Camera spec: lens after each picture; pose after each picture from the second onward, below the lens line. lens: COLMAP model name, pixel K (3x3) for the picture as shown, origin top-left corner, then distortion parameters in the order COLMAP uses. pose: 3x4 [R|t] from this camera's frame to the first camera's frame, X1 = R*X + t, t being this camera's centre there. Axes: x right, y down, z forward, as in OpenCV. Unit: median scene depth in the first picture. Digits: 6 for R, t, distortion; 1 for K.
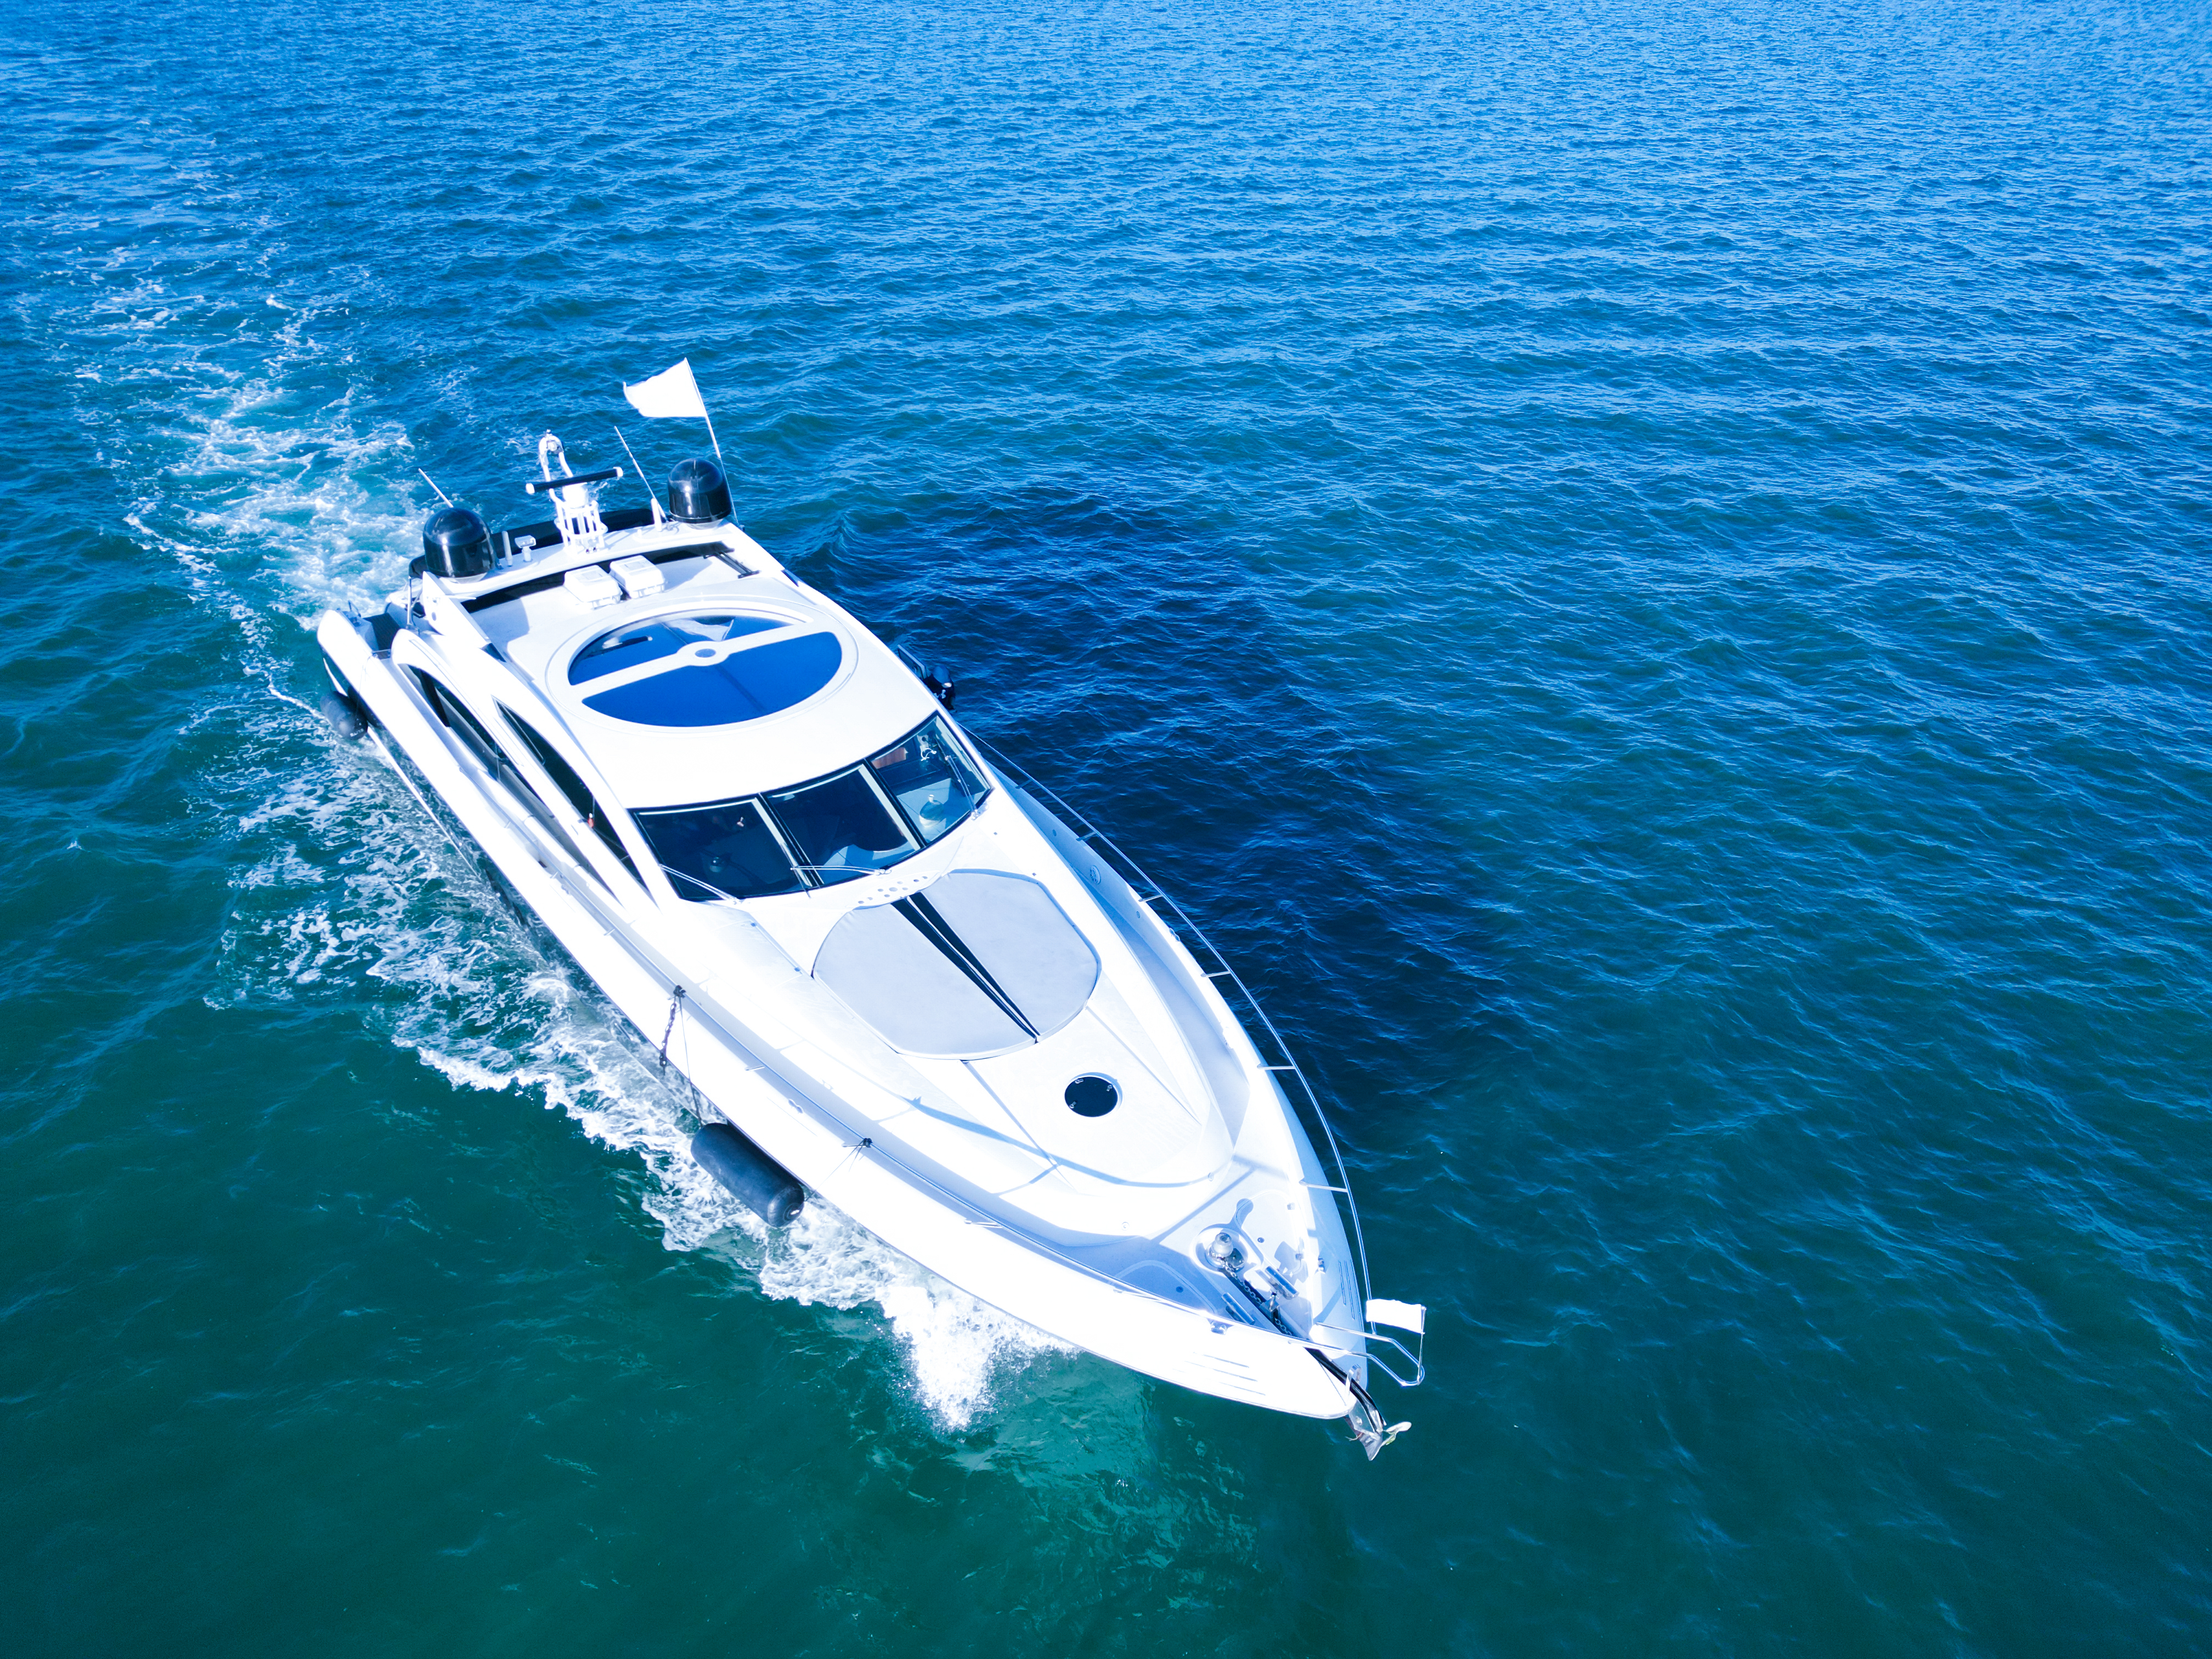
lens RADIAL K [[1559.3, 0, 1106.0], [0, 1559.3, 829.5], [0, 0, 1]] dist [0.059281, -0.001665]
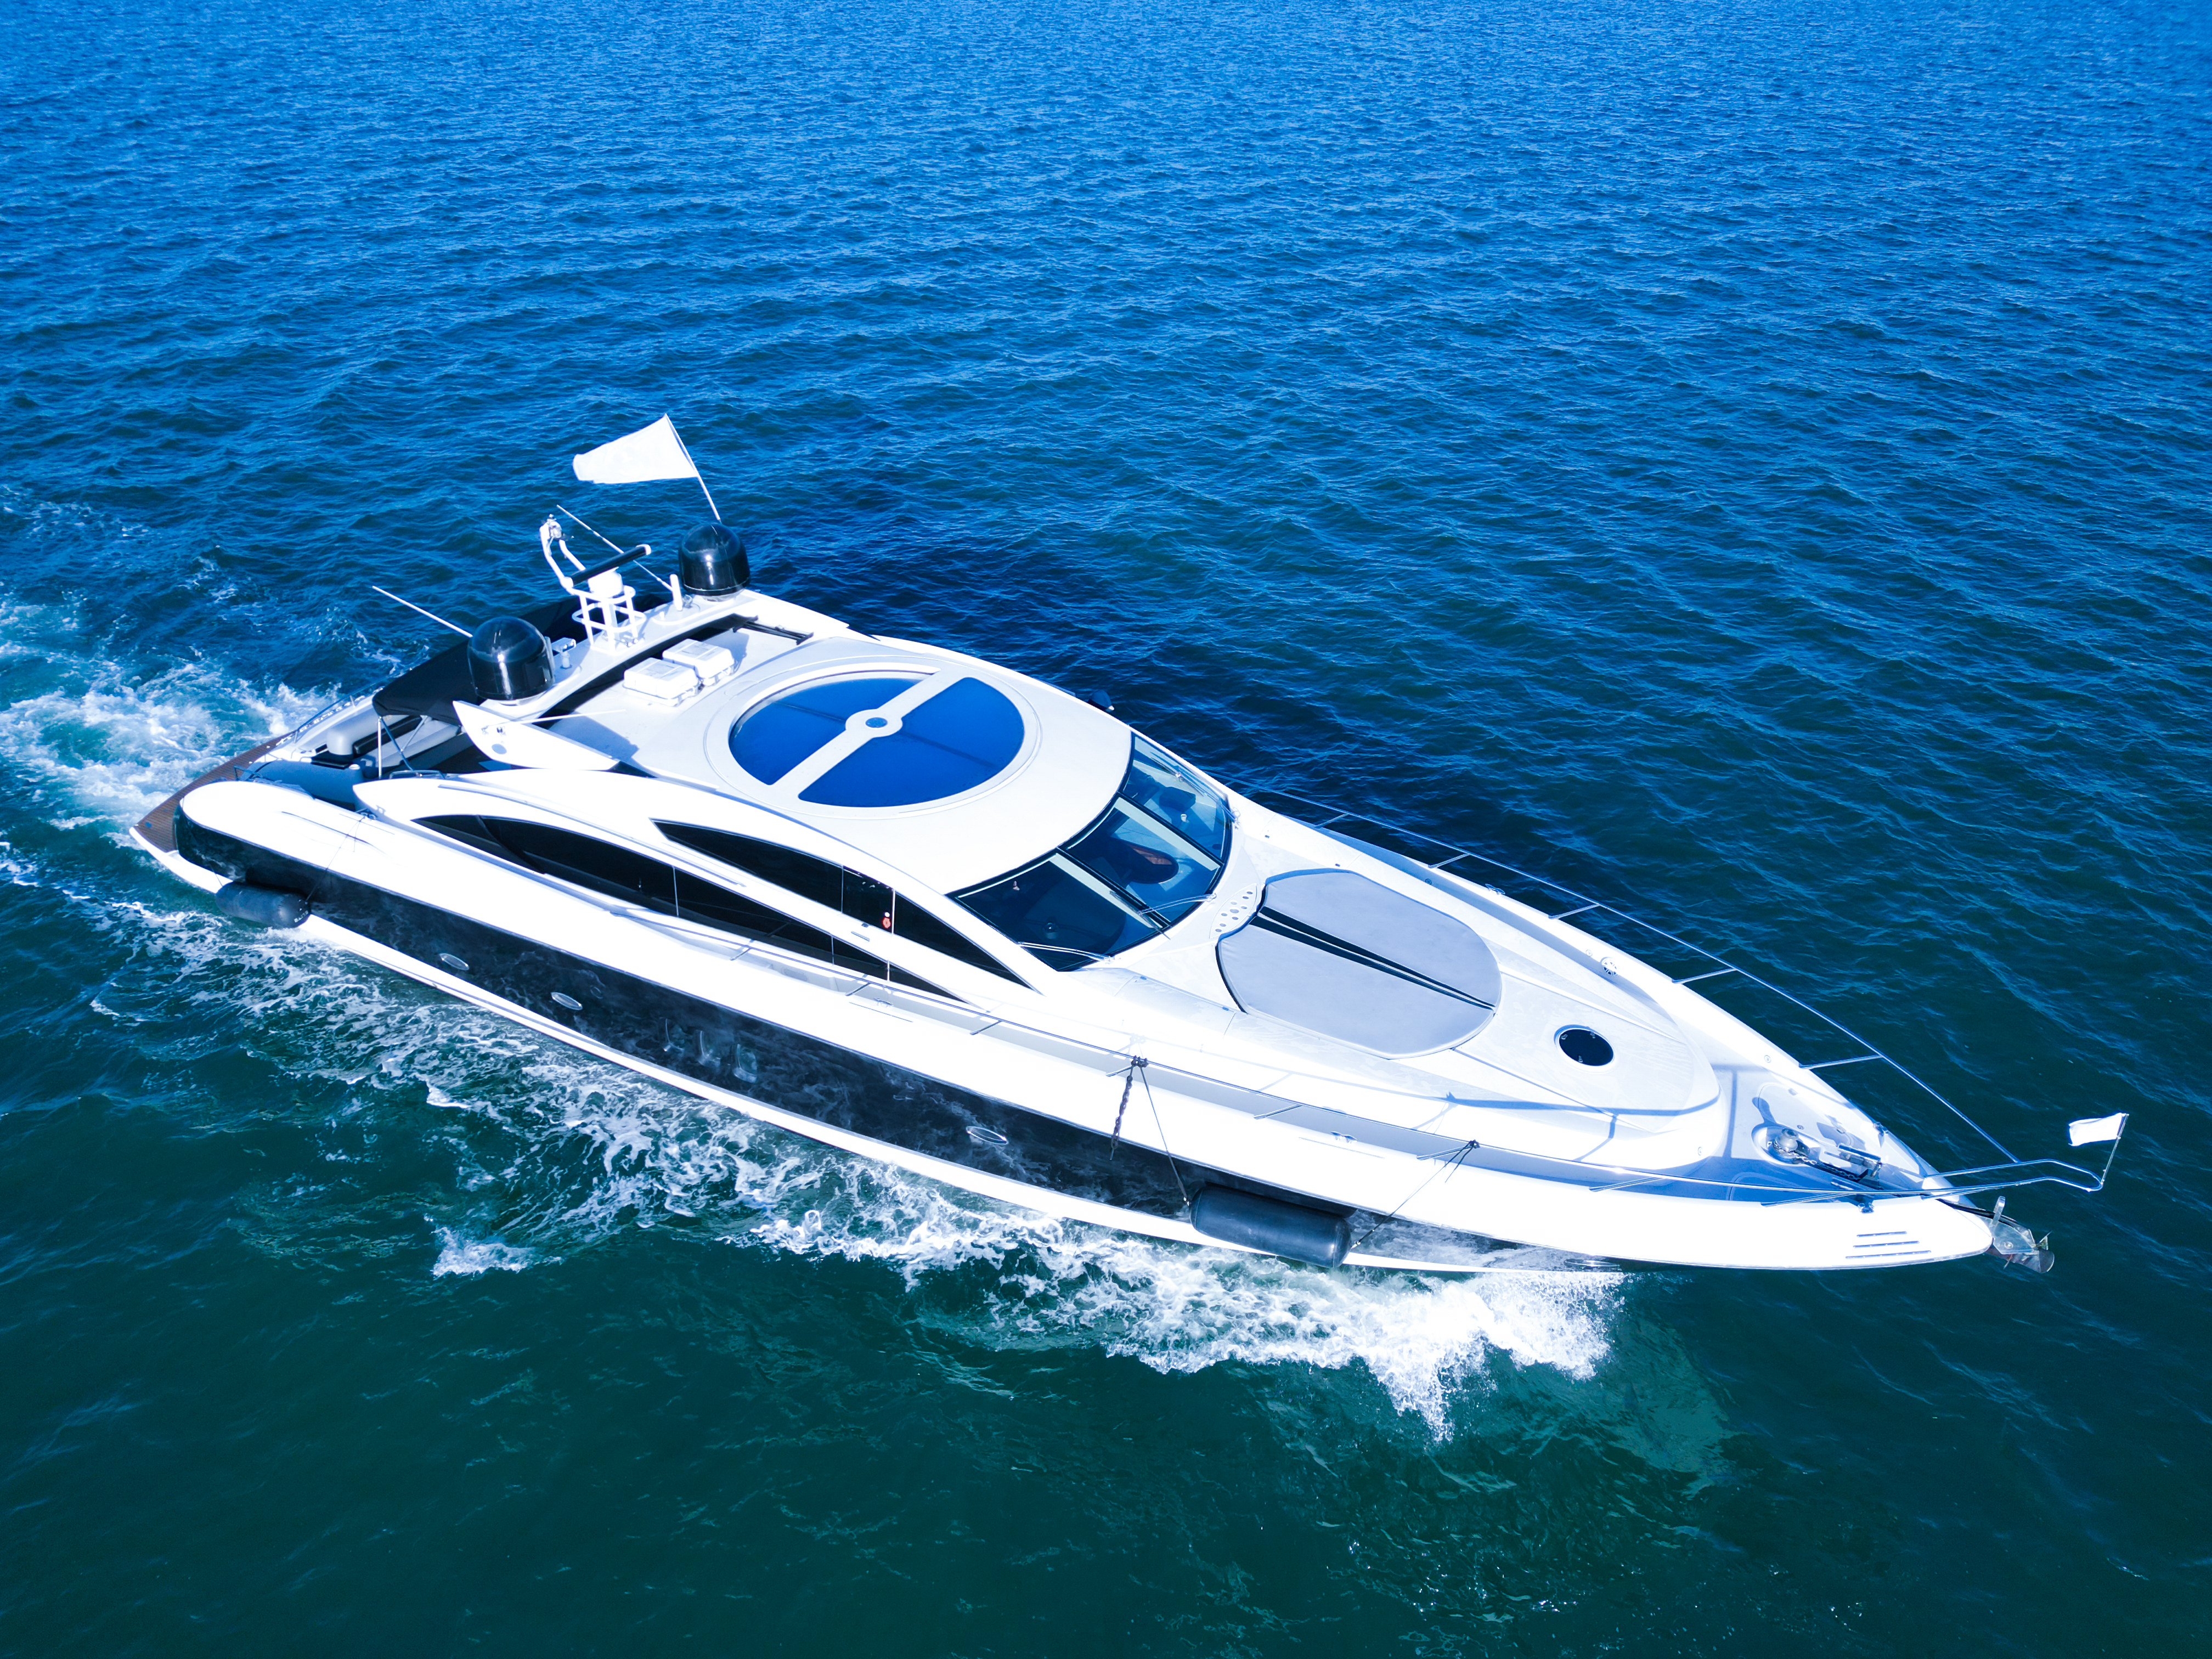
lens RADIAL K [[1559.3, 0, 1106.0], [0, 1559.3, 829.5], [0, 0, 1]] dist [0.059281, -0.001665]
pose [[0.908110, -0.214910, 0.359374, -0.470308], [0.219525, 0.975192, 0.028454, -0.048362], [-0.356574, 0.053052, 0.932760, 0.112546]]
